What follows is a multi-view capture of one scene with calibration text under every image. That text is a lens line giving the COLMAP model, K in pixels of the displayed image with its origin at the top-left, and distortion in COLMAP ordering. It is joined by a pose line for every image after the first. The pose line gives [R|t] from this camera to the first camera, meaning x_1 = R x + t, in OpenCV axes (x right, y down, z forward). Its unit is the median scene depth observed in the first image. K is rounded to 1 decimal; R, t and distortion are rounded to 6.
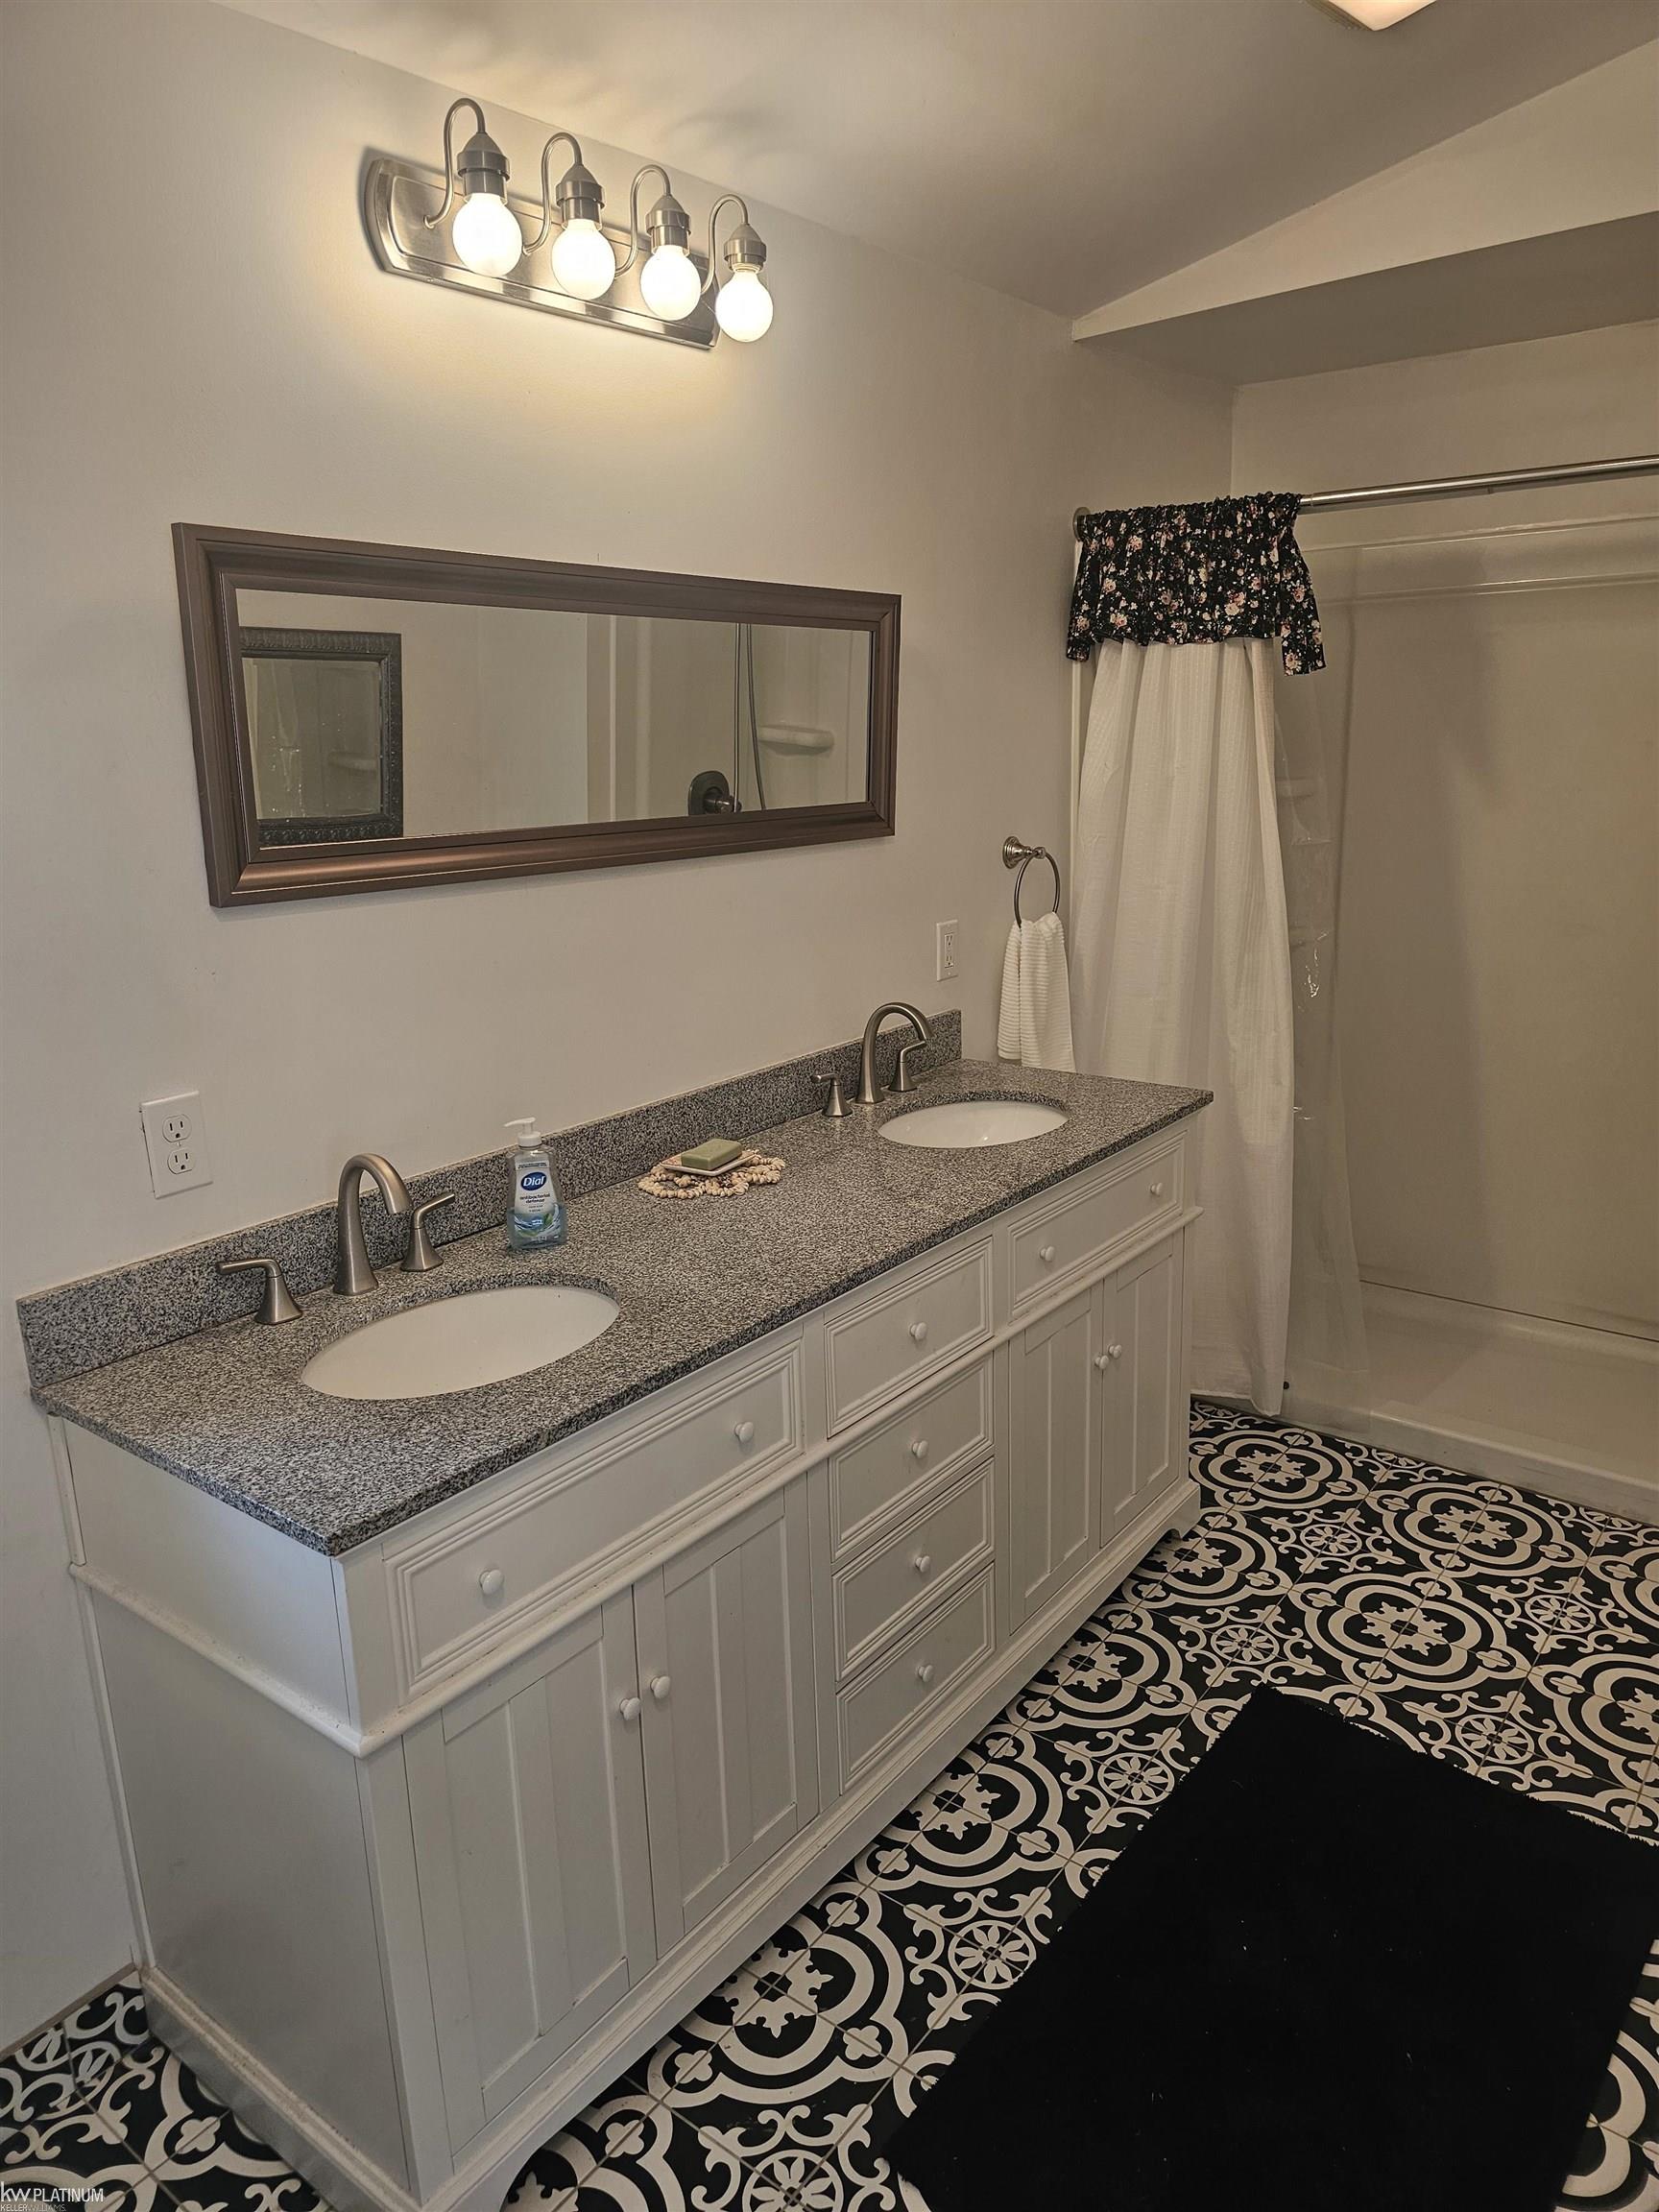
lens RADIAL K [[1496.5, 0, 829.3], [0, 1496.5, 1098.0], [0, 0, 1]] dist [0.049070, -0.041547]
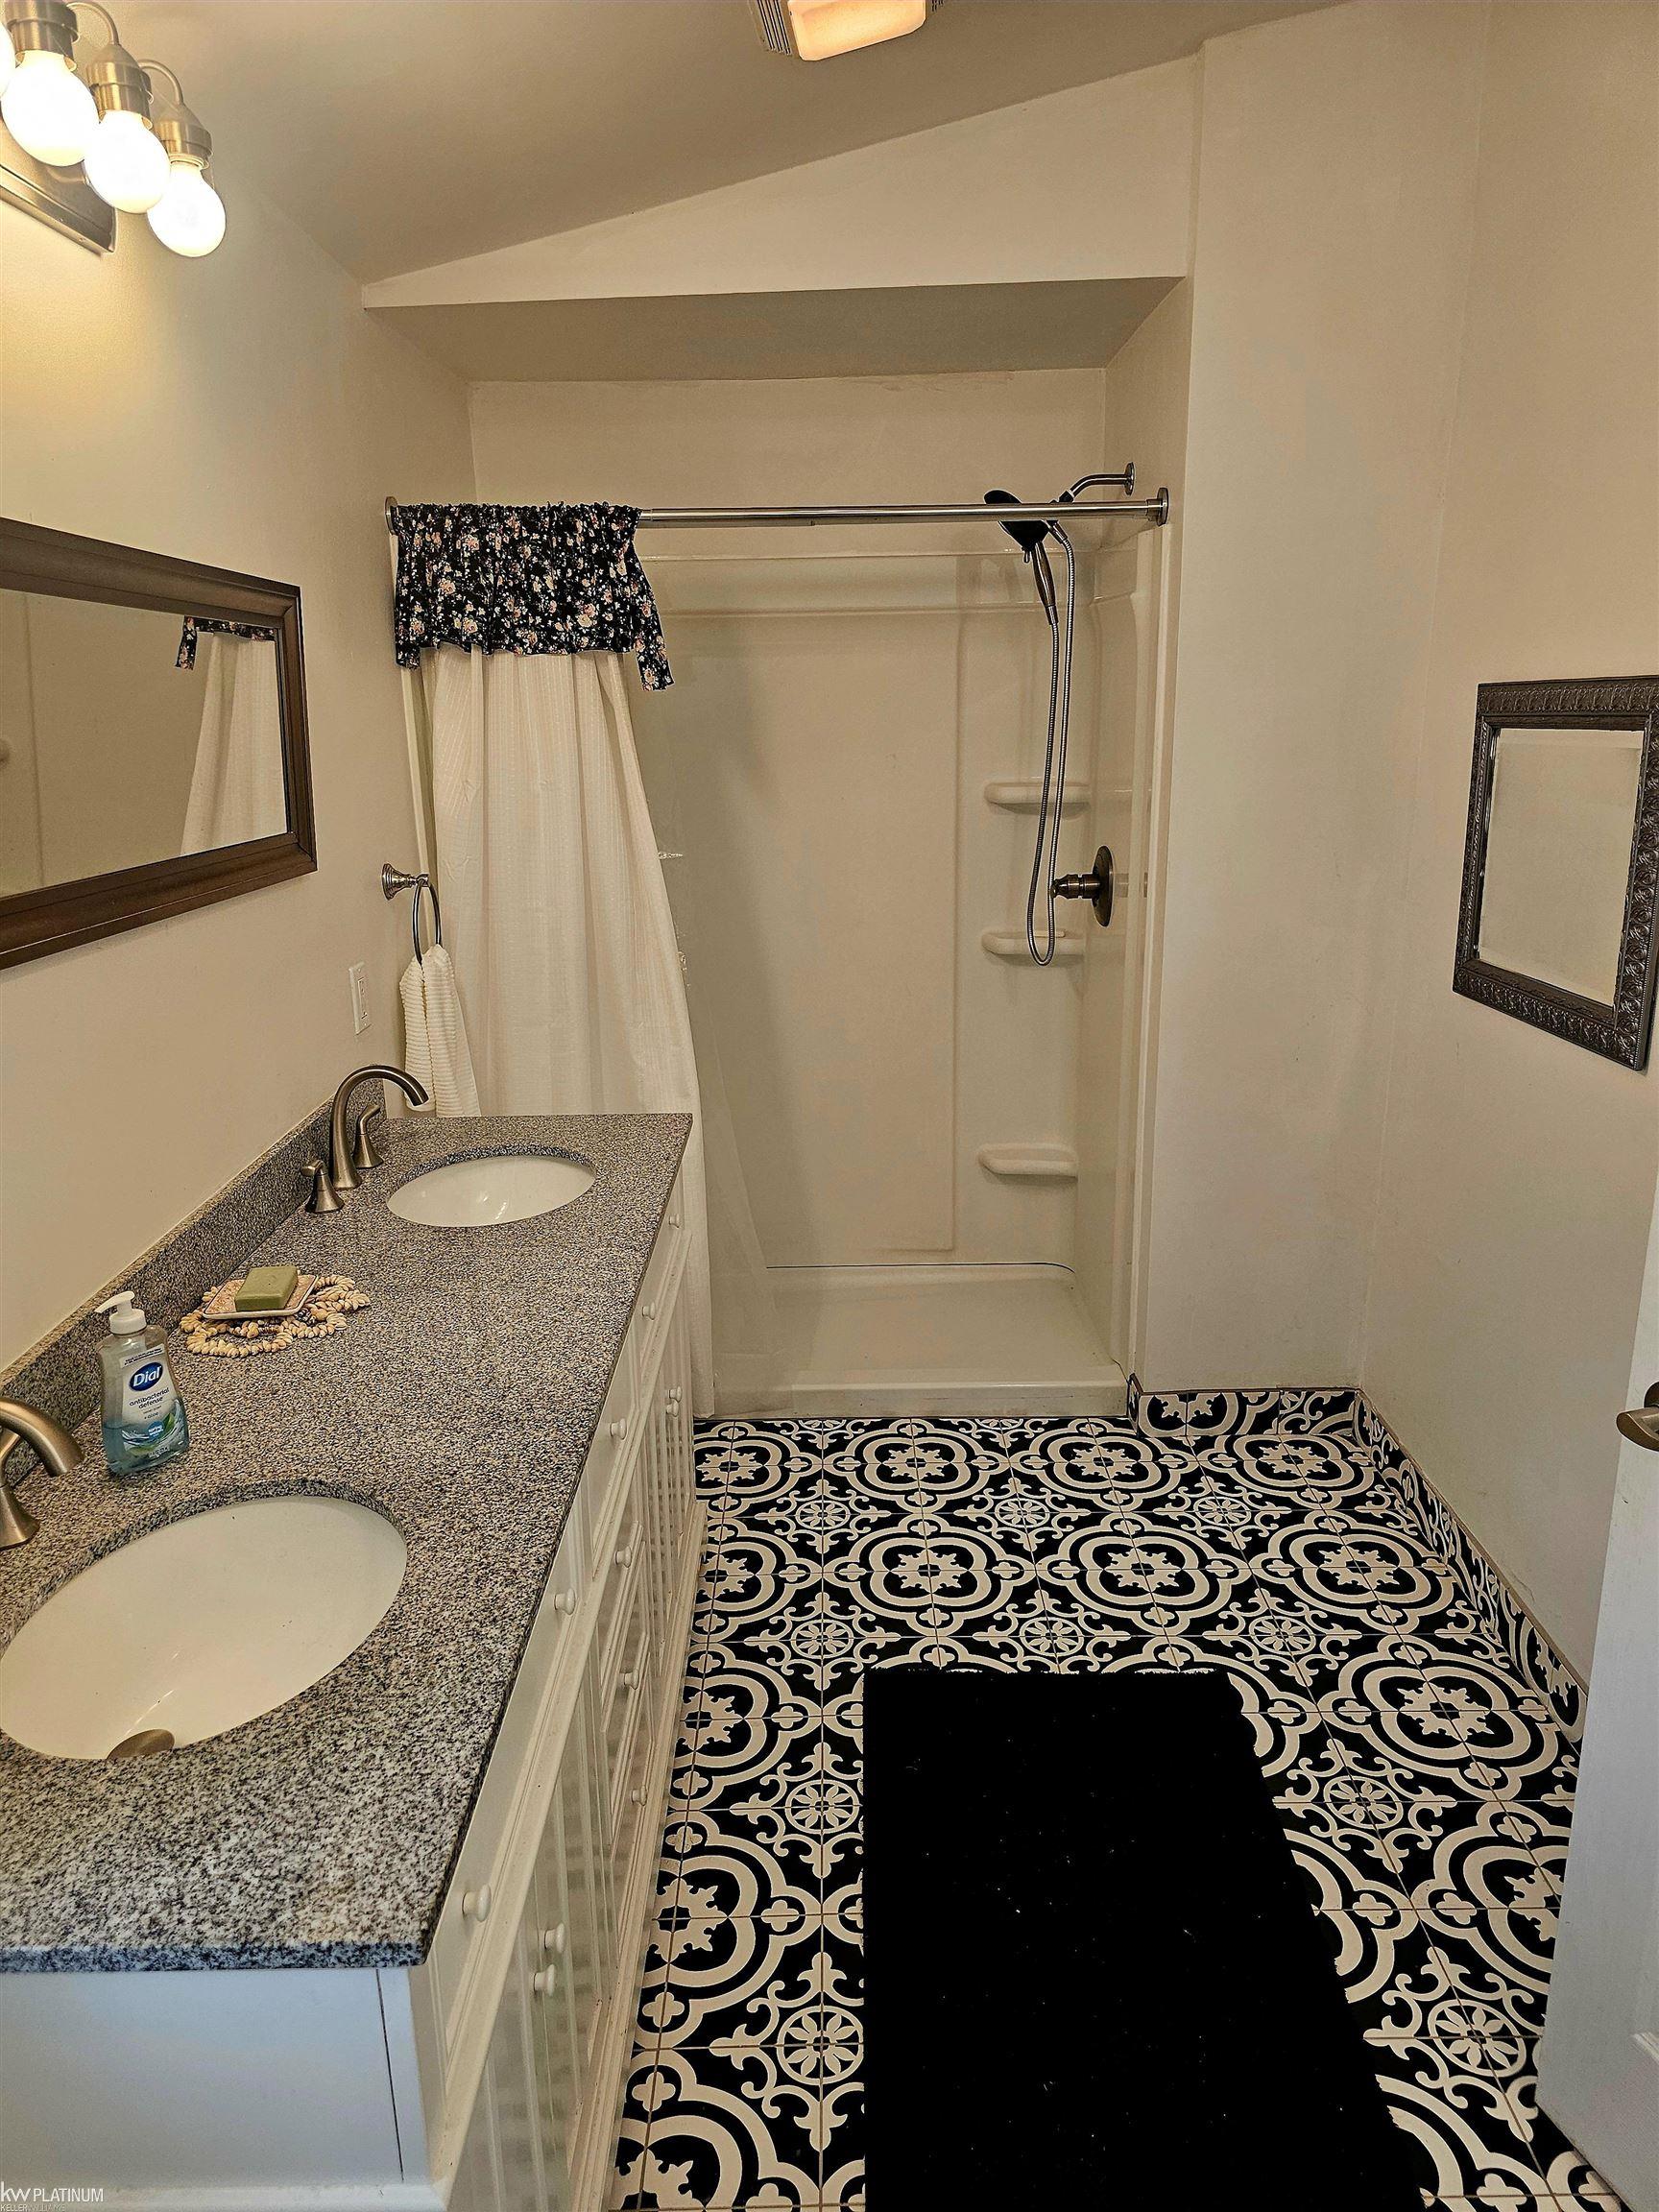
lens RADIAL K [[1496.5, 0, 825.6], [0, 1496.5, 1121.9], [0, 0, 1]] dist [0.049070, -0.041547]
pose [[0.785932, -0.155409, 0.598463, -0.295986], [0.144281, 0.987273, 0.066898, -0.057579], [-0.601243, 0.033770, 0.798352, 0.171955]]
